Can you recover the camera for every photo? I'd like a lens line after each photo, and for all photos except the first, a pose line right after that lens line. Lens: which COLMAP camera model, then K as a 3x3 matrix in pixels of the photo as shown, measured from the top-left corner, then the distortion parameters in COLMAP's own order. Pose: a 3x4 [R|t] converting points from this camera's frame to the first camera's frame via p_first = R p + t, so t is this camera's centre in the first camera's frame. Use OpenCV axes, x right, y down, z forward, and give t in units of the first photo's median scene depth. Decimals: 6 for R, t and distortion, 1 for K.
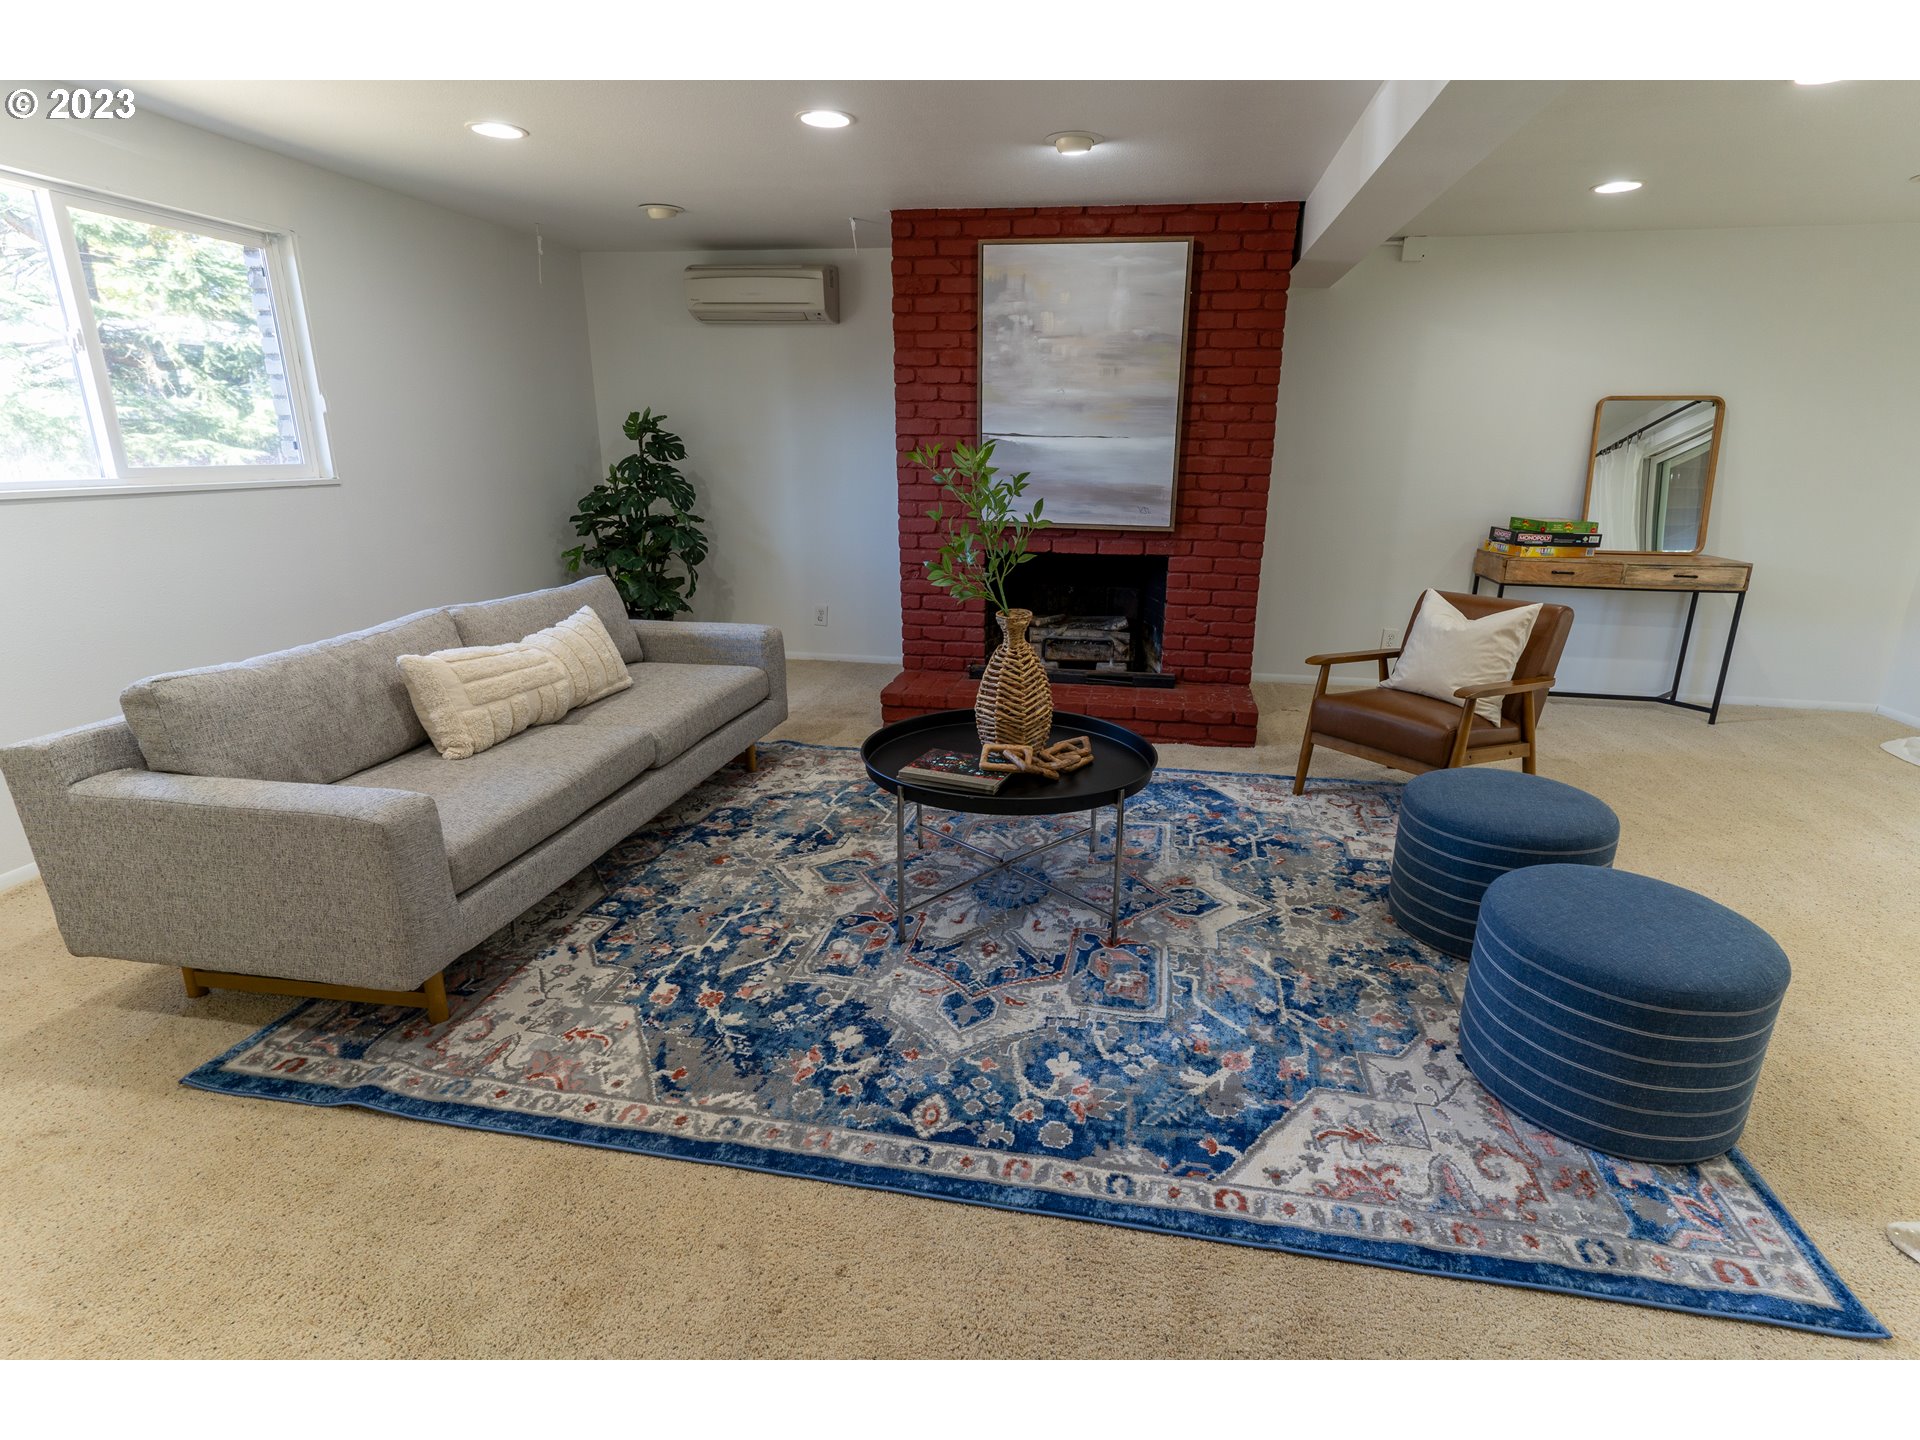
lens RADIAL K [[954.4, 0, 977.6], [0, 954.4, 710.5], [0, 0, 1]] dist [0.011630, 0.000381]
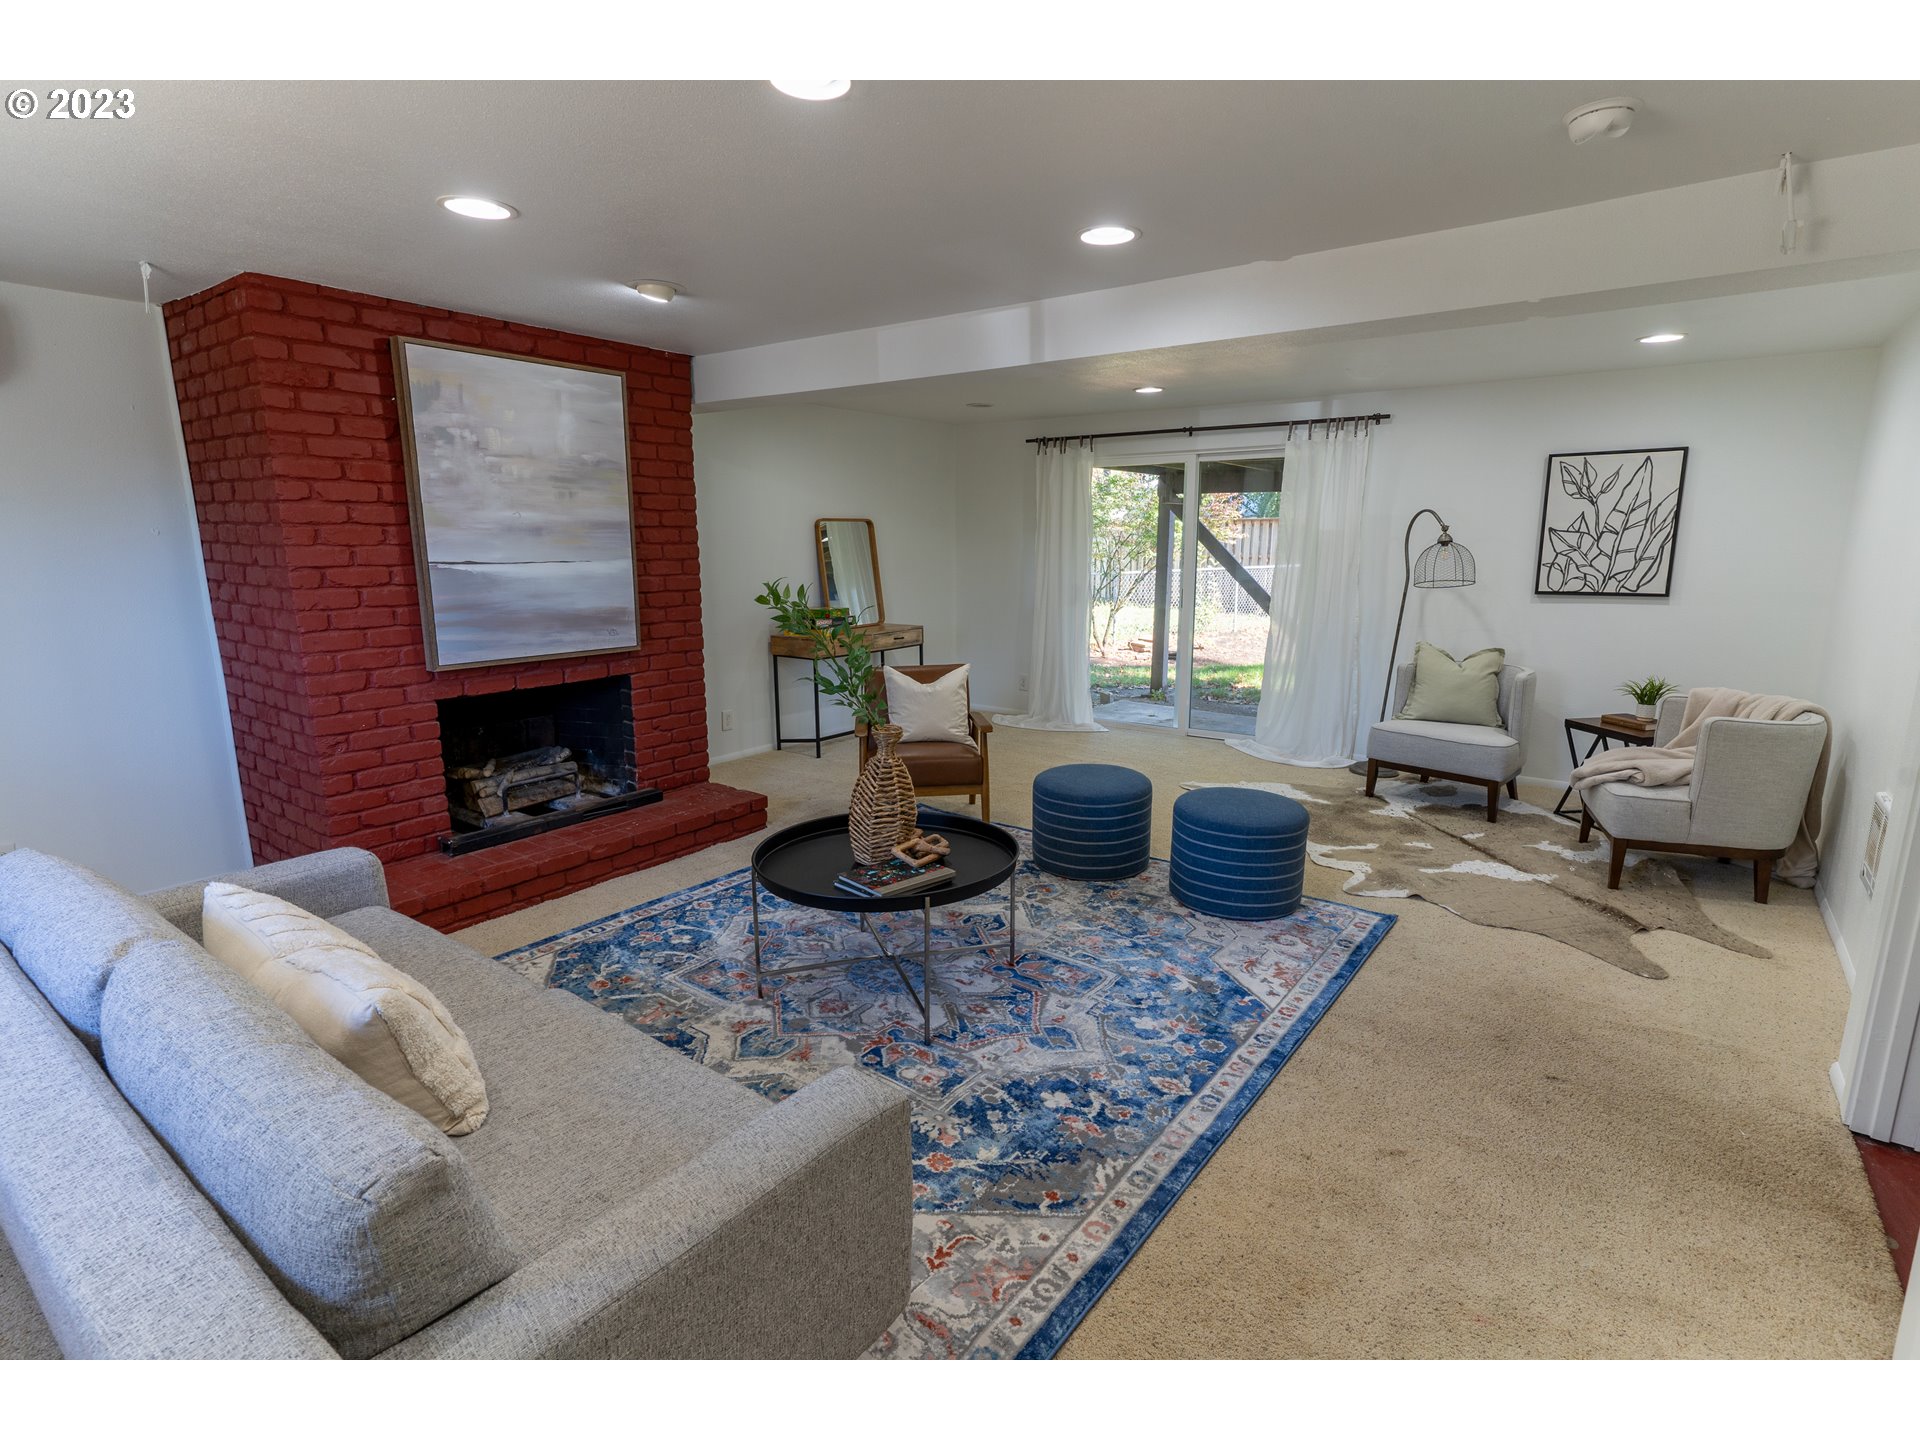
lens RADIAL K [[954.4, 0, 976.5], [0, 954.4, 724.6], [0, 0, 1]] dist [0.011630, 0.000381]
pose [[0.441922, -0.188551, 0.877014, -0.567811], [0.251603, 0.964471, 0.080572, -0.107180], [-0.861046, 0.185053, 0.473661, 0.235454]]
